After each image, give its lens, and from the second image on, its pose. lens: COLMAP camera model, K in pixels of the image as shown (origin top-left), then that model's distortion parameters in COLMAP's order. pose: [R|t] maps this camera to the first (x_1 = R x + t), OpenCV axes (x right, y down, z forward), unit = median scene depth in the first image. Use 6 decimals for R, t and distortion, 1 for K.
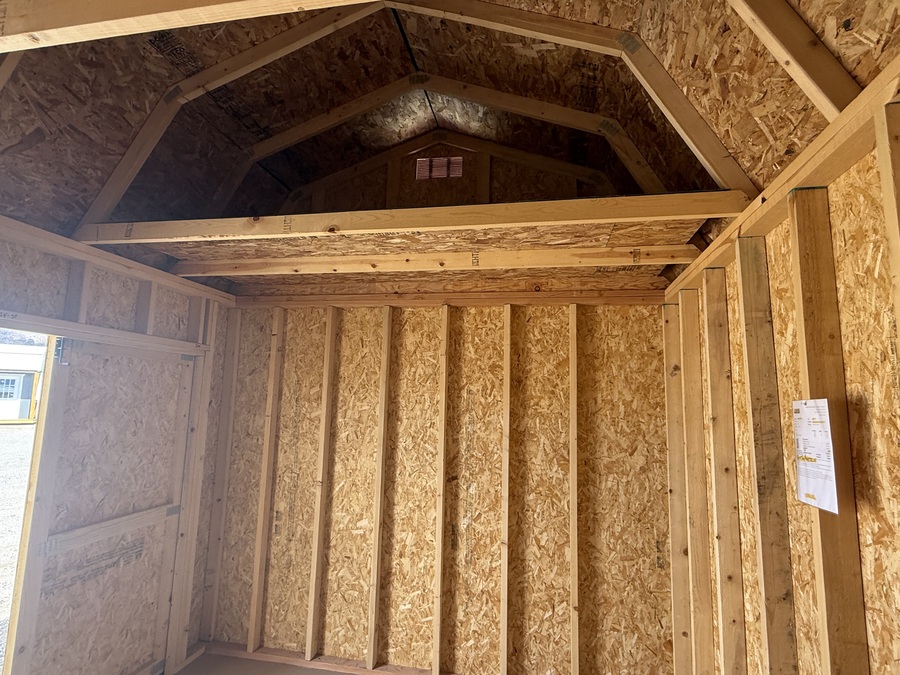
lens RADIAL K [[478.4, 0, 450.0], [0, 478.4, 337.5], [0, 0, 1]] dist [-0.002844, -0.000432]
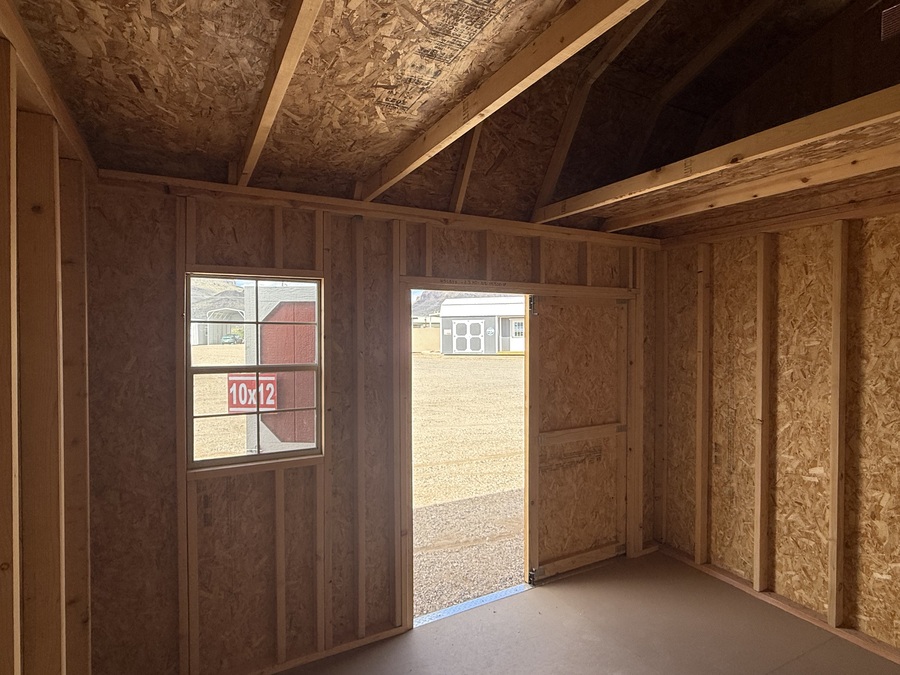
lens RADIAL K [[478.4, 0, 450.0], [0, 478.4, 337.5], [0, 0, 1]] dist [-0.002844, -0.000432]
pose [[0.629373, -0.014023, -0.776977, 0.085268], [0.118871, 0.989808, 0.078425, -0.011319], [0.767958, -0.141718, 0.624625, -0.053033]]
